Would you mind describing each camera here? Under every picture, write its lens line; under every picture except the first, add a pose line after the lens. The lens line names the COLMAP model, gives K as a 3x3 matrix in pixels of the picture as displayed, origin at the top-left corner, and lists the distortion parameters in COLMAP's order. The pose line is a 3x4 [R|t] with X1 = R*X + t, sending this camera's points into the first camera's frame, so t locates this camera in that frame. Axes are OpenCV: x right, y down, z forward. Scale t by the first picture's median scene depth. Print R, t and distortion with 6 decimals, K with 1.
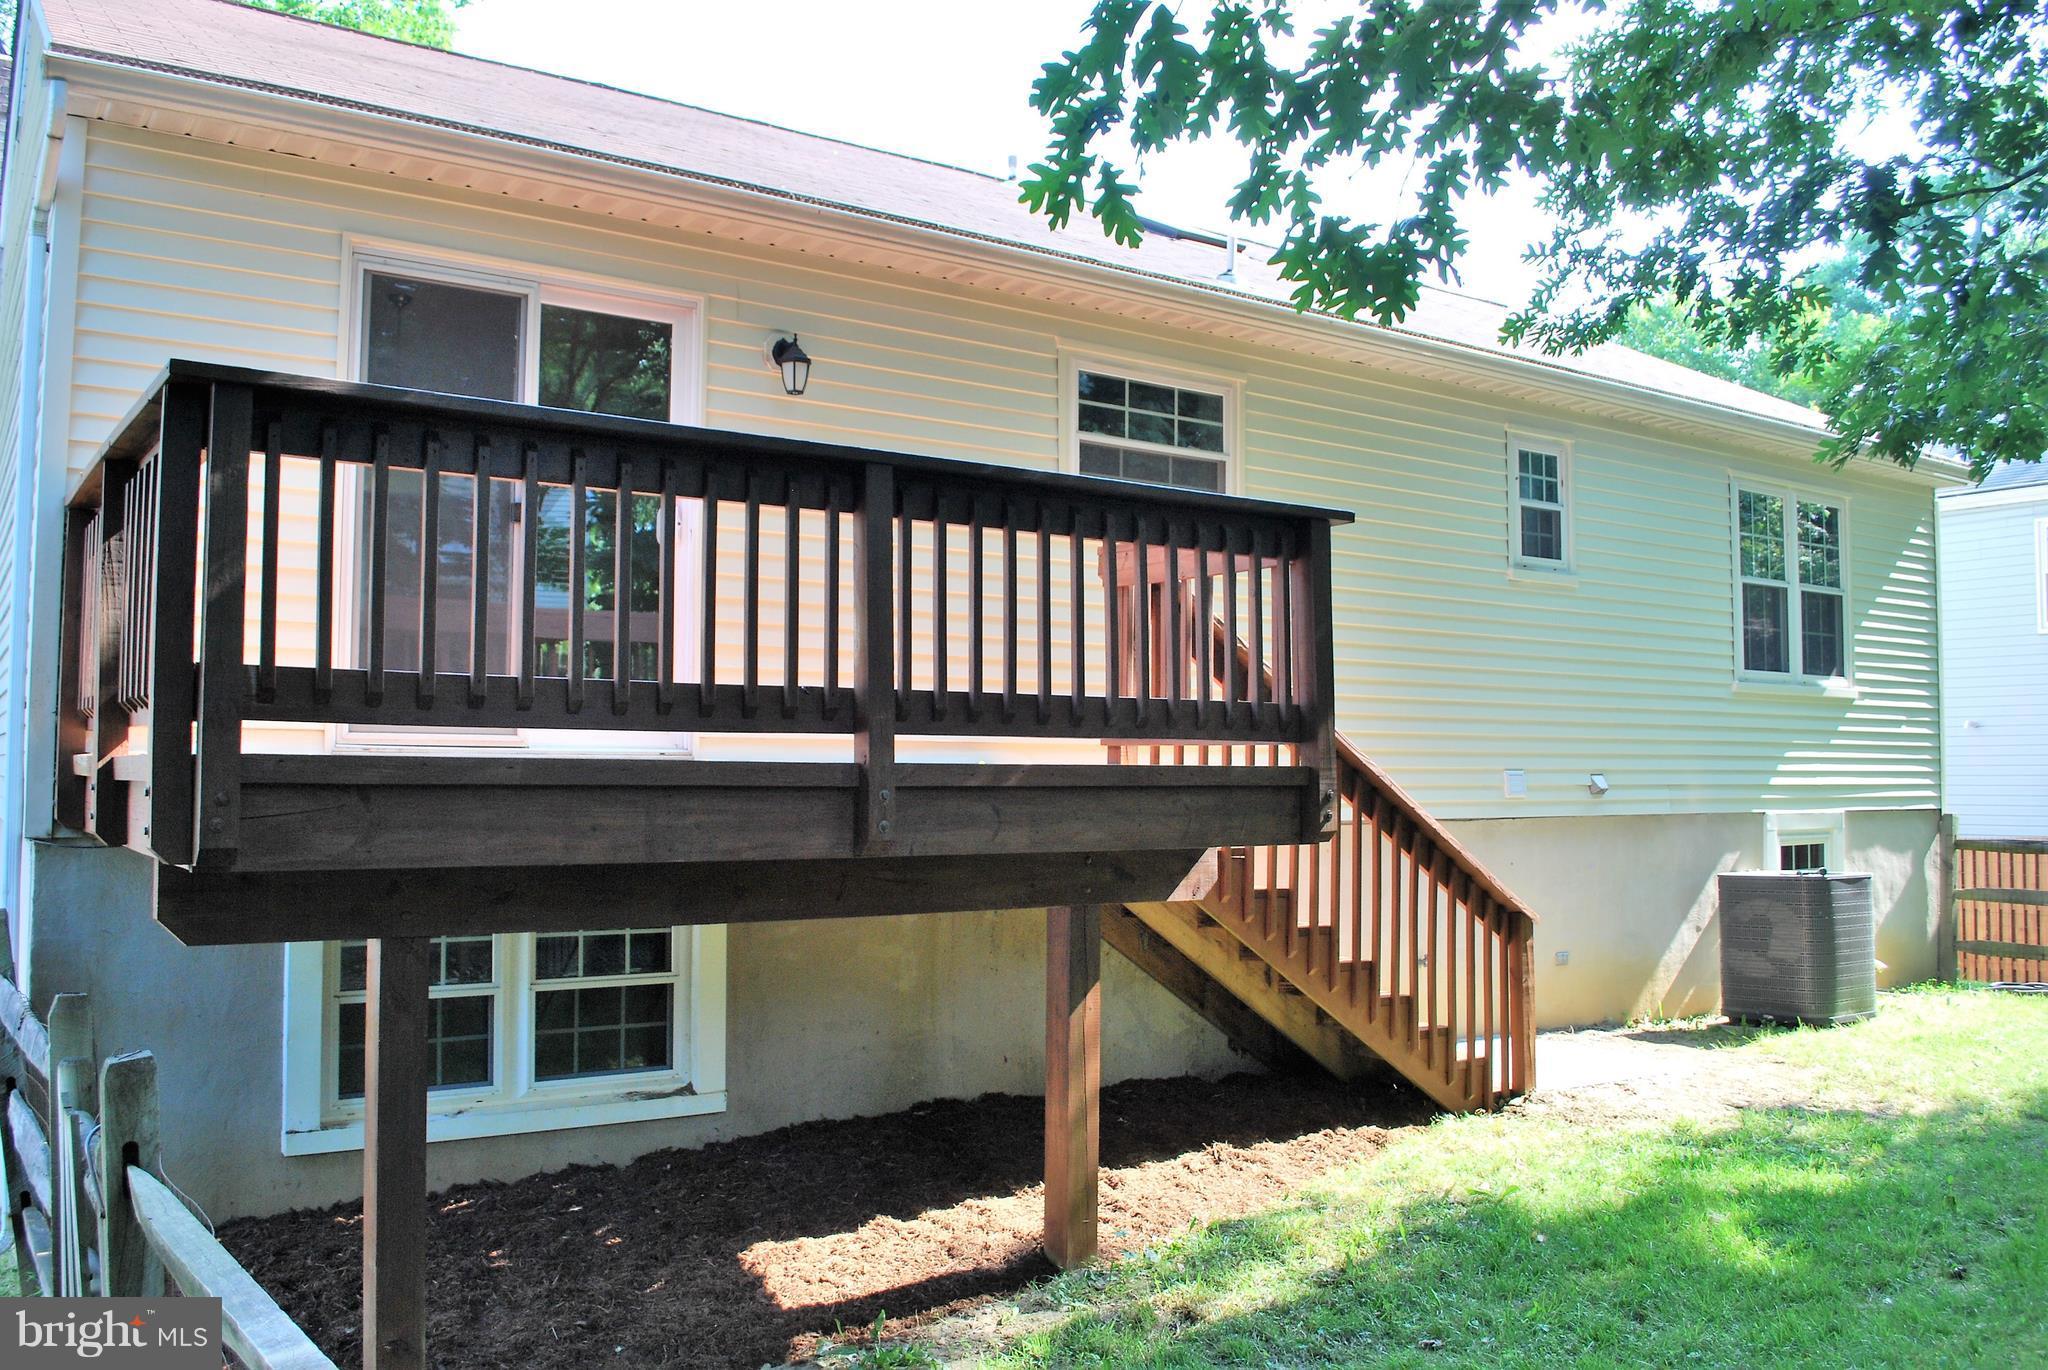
lens RADIAL K [[1609.8, 0, 1024.0], [0, 1609.8, 685.0], [0, 0, 1]] dist [-0.092697, -0.001722]
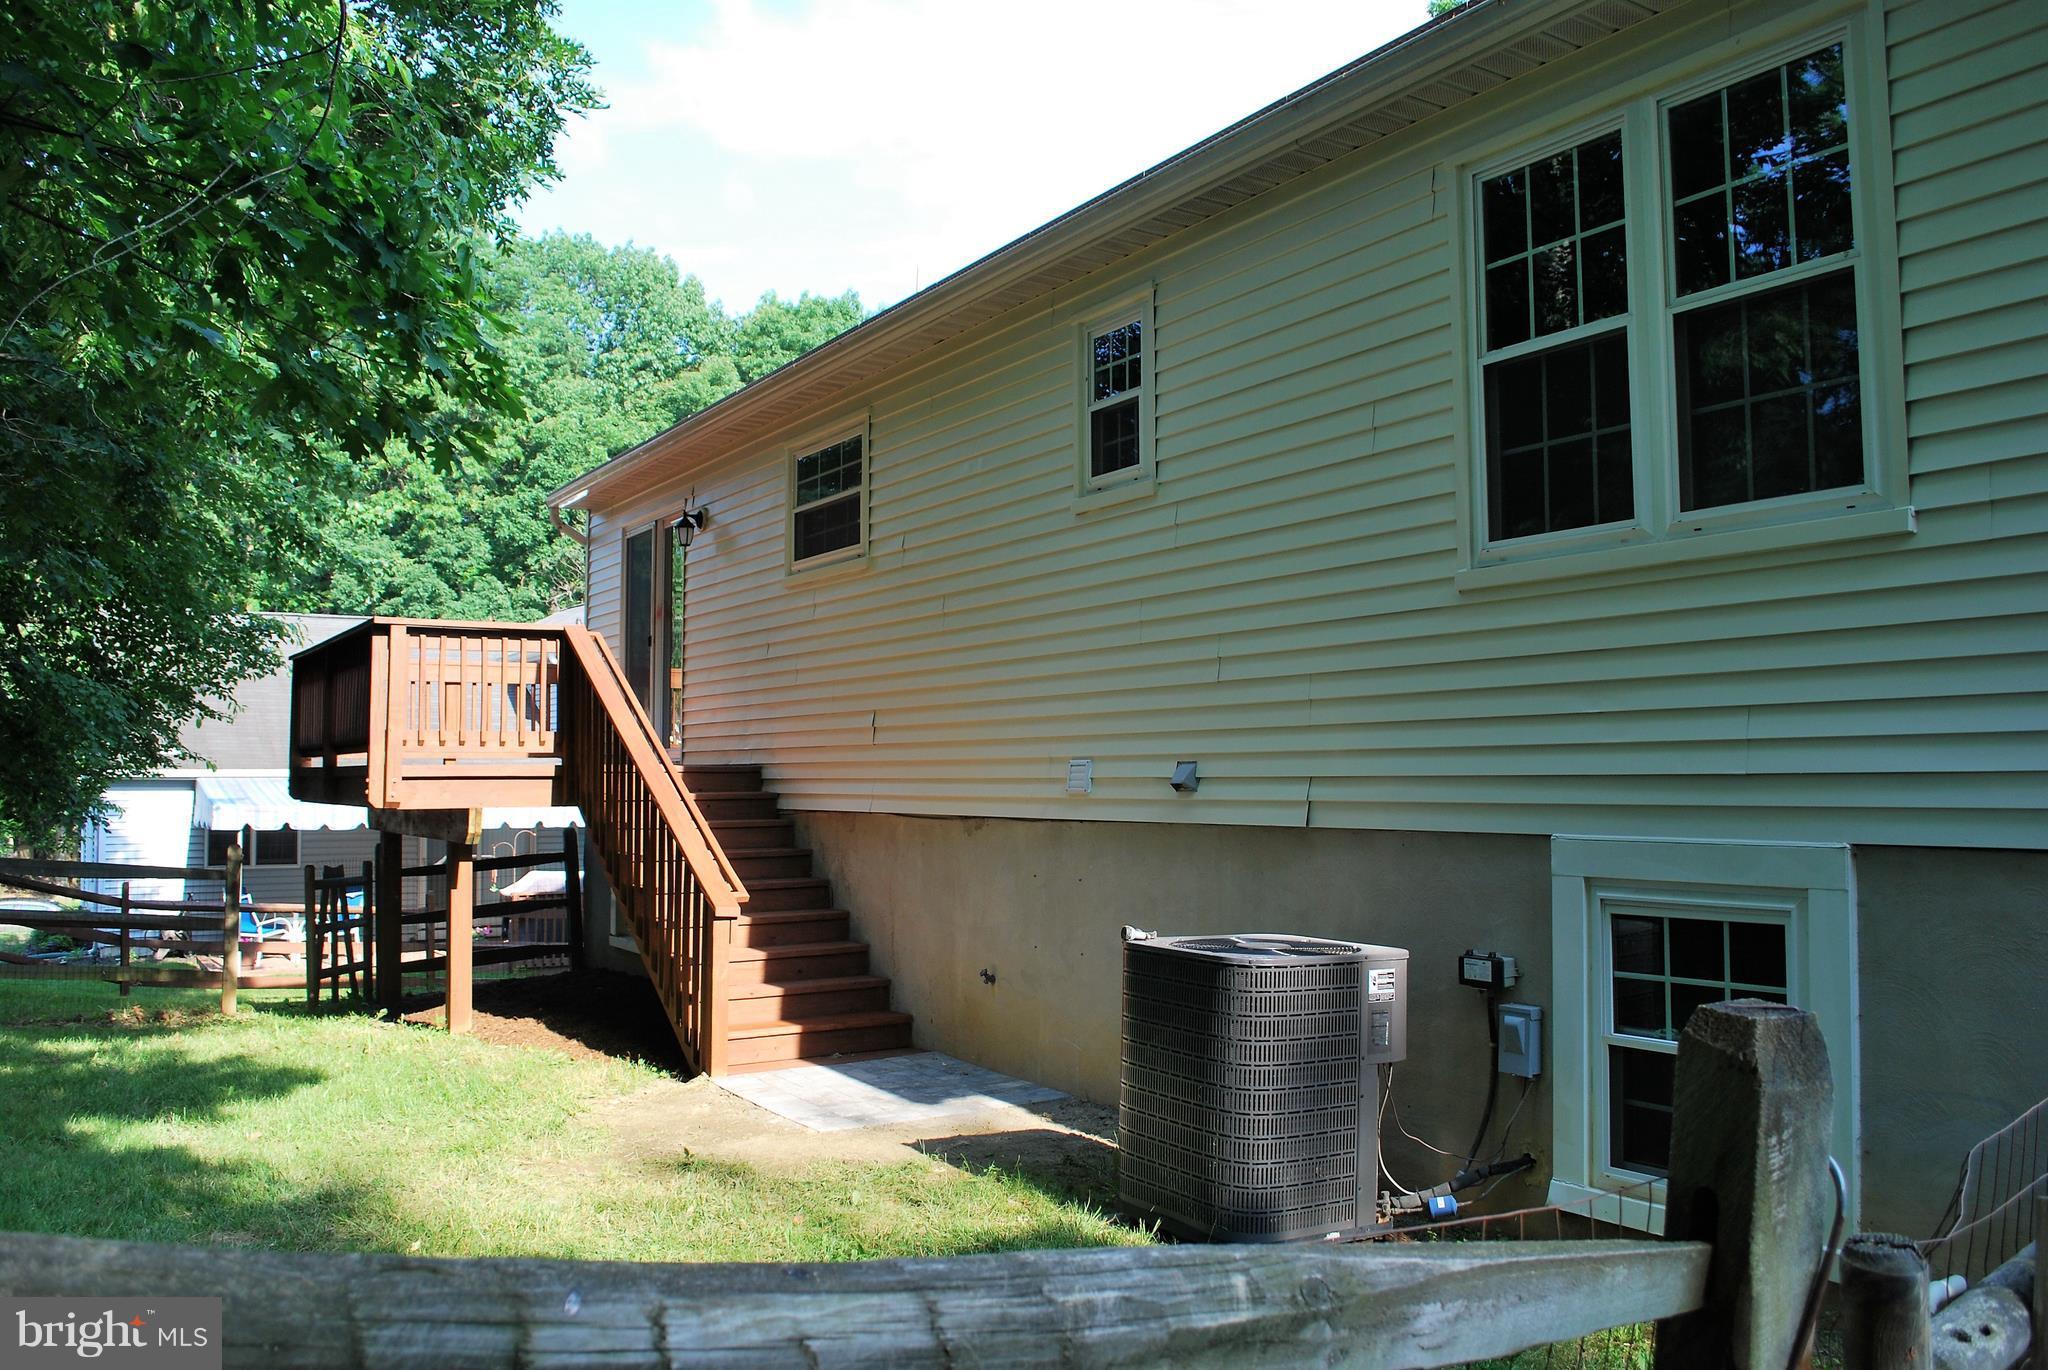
lens RADIAL K [[1609.8, 0, 1024.0], [0, 1609.8, 685.0], [0, 0, 1]] dist [-0.092697, -0.001722]
pose [[-0.006157, -0.070920, -0.997463, 1.048772], [0.046948, 0.996361, -0.071132, 0.070017], [0.998878, -0.047267, -0.002805, 0.941032]]
